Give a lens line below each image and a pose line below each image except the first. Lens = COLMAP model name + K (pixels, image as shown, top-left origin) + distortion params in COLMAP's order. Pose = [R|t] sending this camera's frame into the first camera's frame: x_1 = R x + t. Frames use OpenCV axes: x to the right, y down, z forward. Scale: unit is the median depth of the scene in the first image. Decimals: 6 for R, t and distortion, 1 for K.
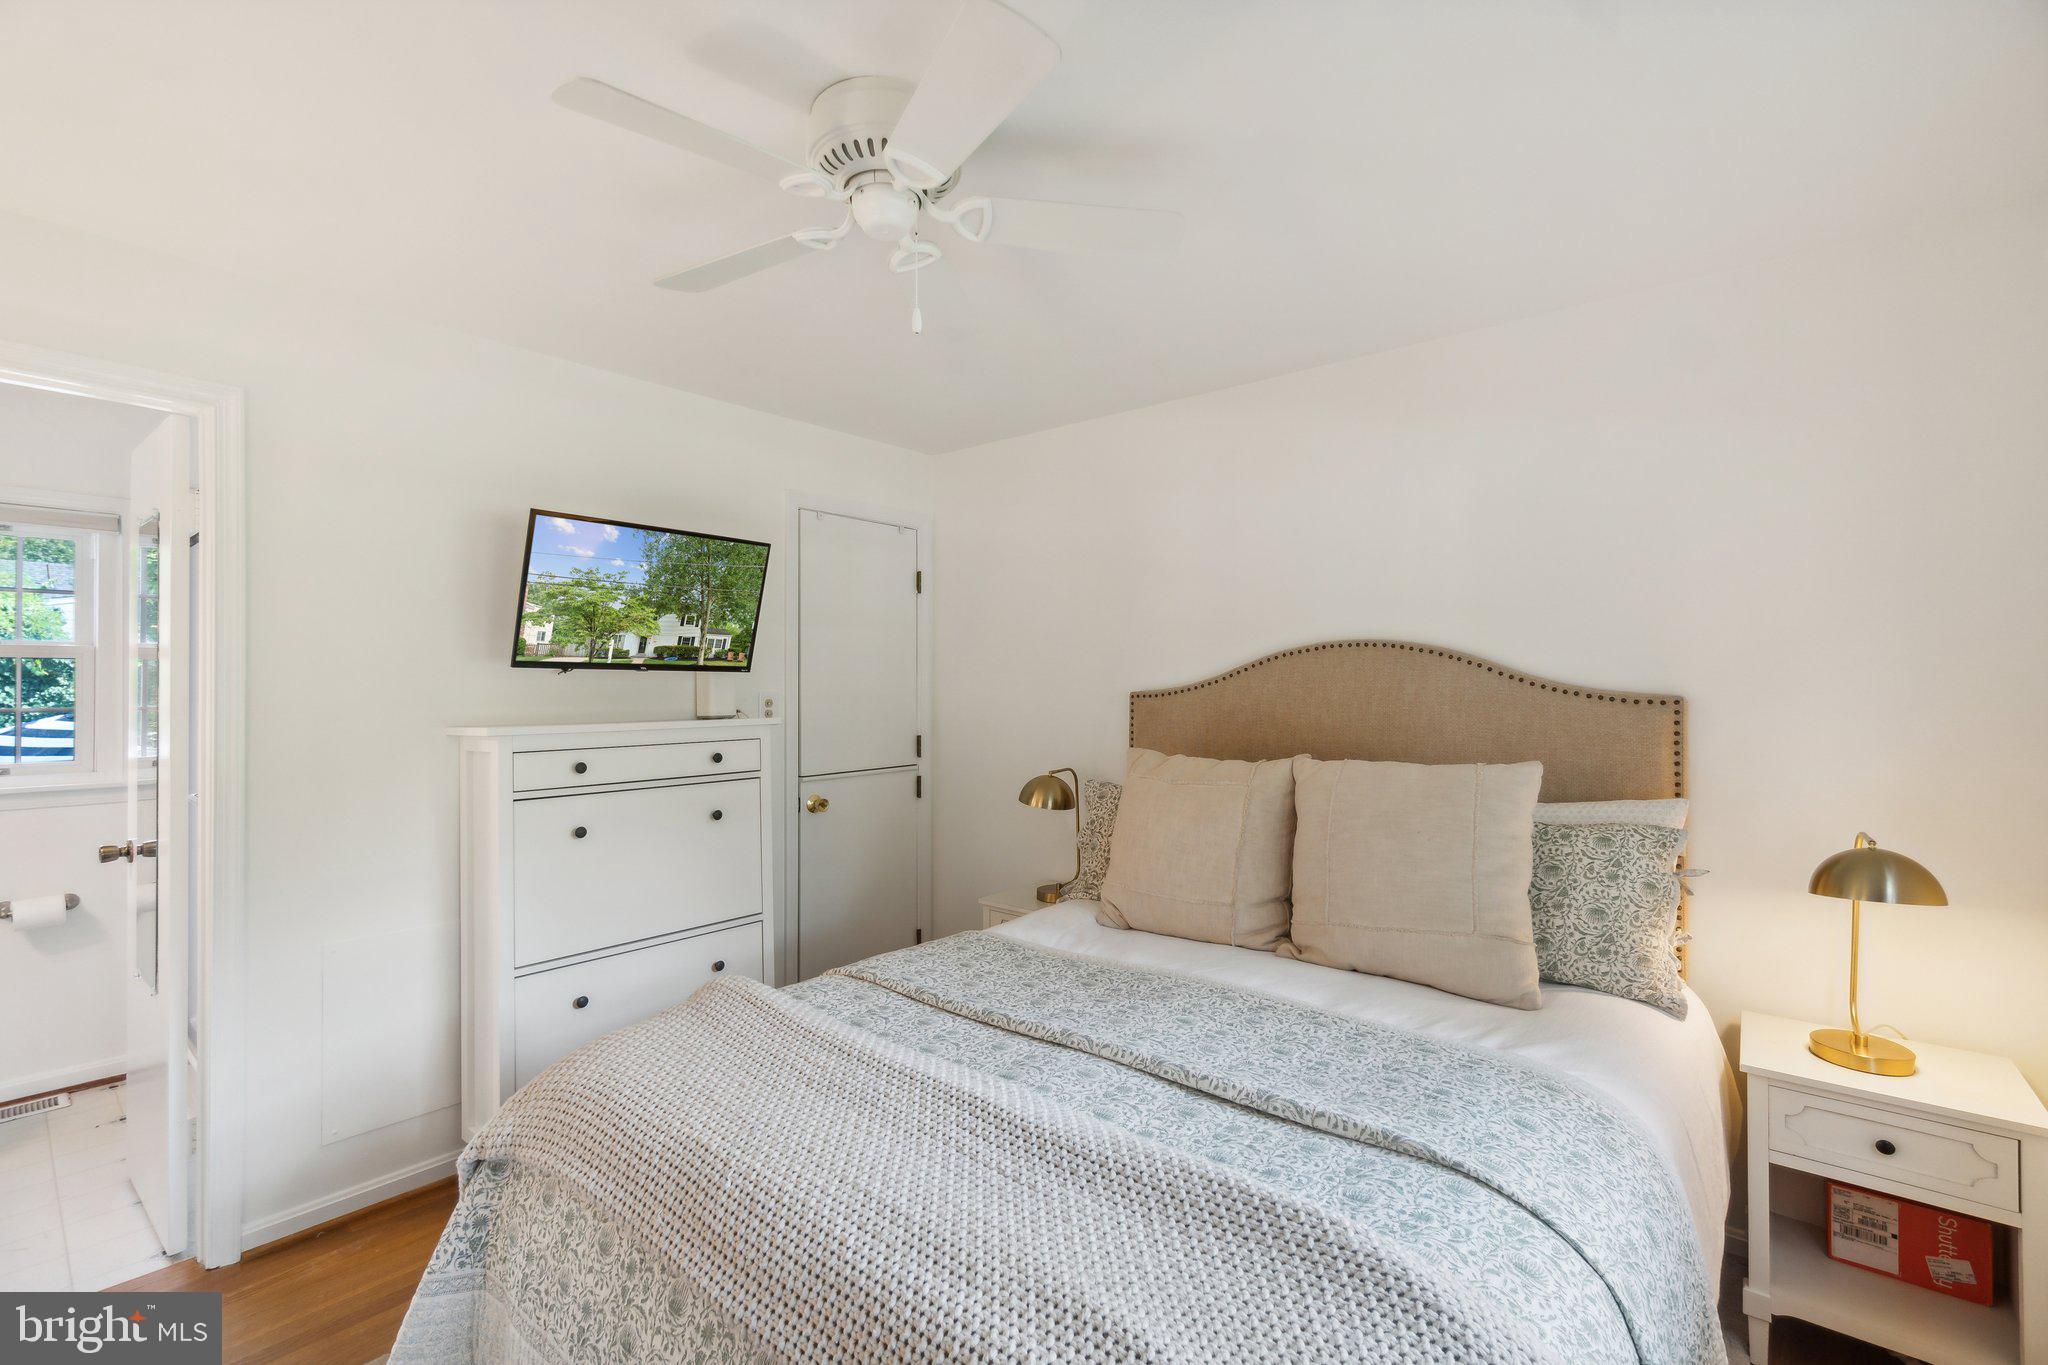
lens RADIAL K [[892.1, 0, 1021.5], [0, 892.1, 695.9], [0, 0, 1]] dist [-0.015469, -0.000179]
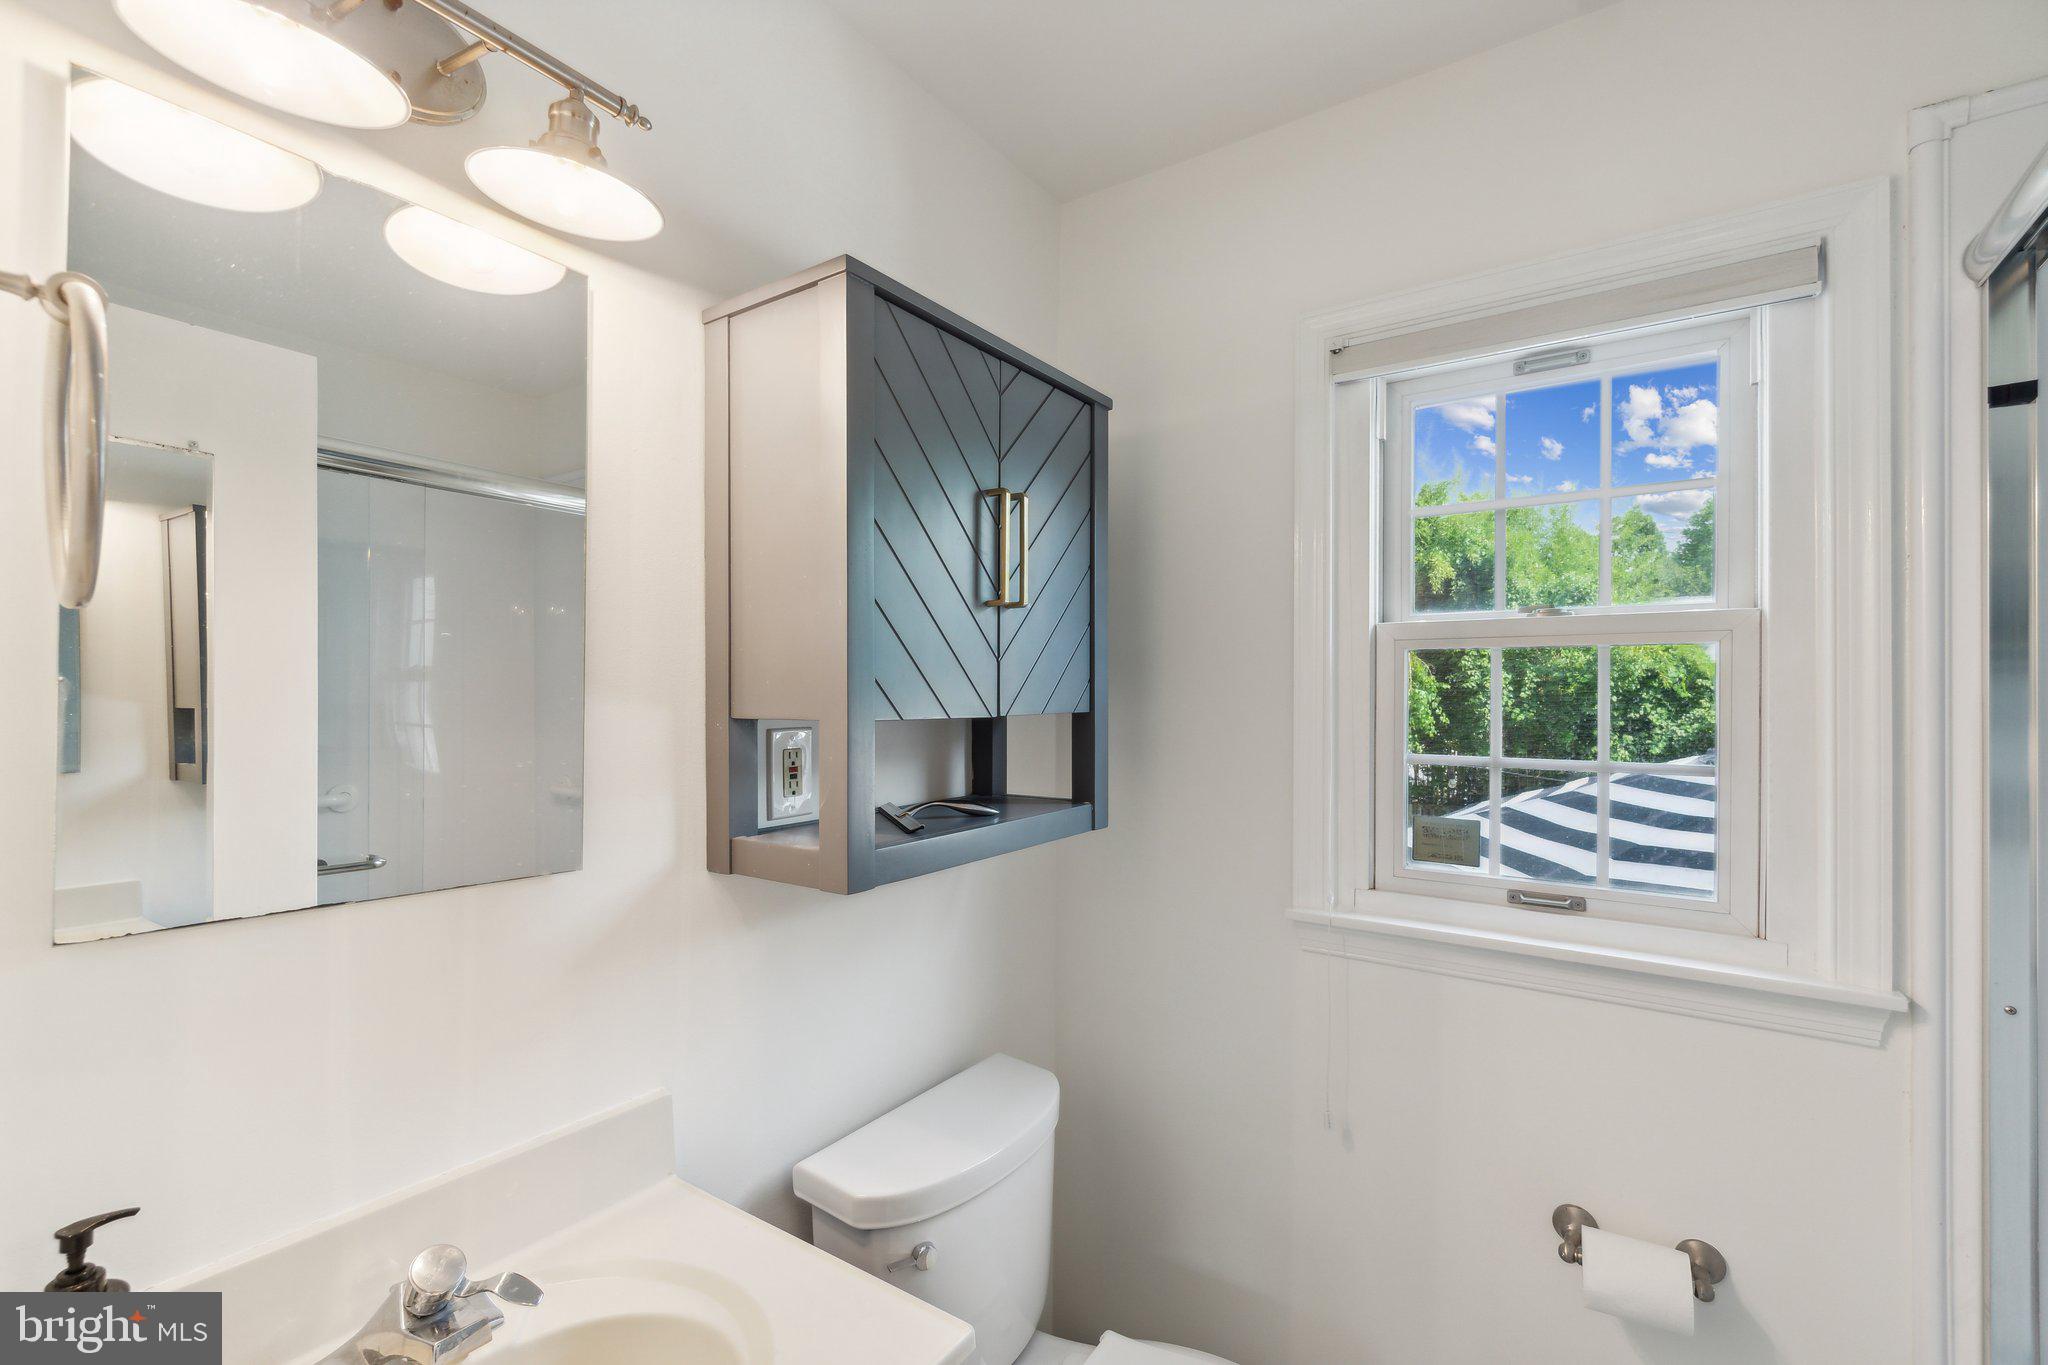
lens RADIAL K [[892.1, 0, 1021.5], [0, 892.1, 695.9], [0, 0, 1]] dist [-0.015469, -0.000179]
pose [[0.080630, -0.014885, -0.996633, -0.198109], [-0.007922, 0.999847, -0.015573, -0.004170], [0.996713, 0.009151, 0.080500, 0.183006]]
